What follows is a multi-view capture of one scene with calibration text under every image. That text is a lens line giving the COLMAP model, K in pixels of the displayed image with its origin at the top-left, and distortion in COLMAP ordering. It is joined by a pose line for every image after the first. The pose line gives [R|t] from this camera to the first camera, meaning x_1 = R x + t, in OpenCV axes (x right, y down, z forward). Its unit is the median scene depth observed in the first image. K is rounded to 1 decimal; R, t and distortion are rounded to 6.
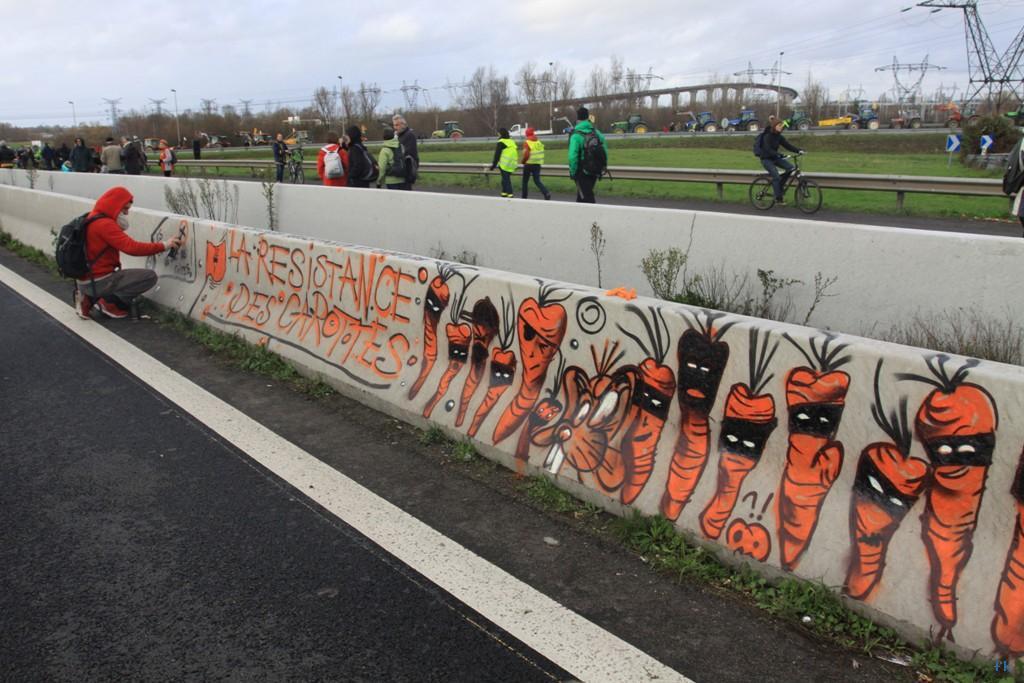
lens RADIAL K [[969.0, 0, 511.3], [0, 969.0, 347.6], [0, 0, 1]] dist [-0.078229, 0.000000]
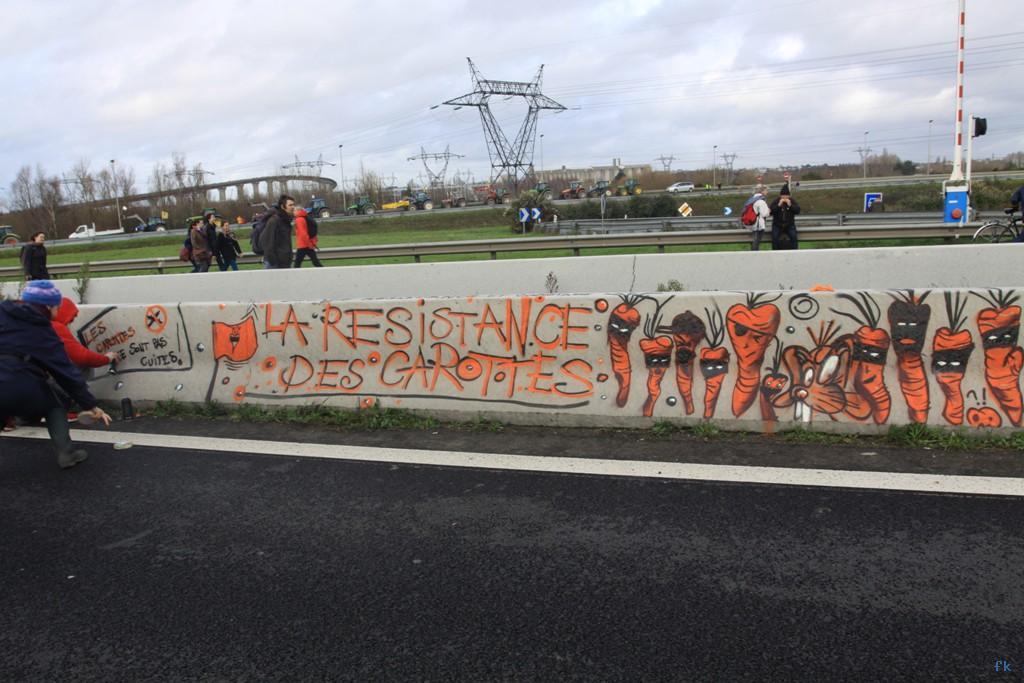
lens RADIAL K [[969.0, 0, 510.3], [0, 969.0, 348.6], [0, 0, 1]] dist [-0.078229, 0.000000]
pose [[0.806952, -0.117346, 0.578842, -0.931502], [0.174738, 0.983623, -0.044194, 0.011983], [-0.564176, 0.136808, 0.814241, 0.094320]]
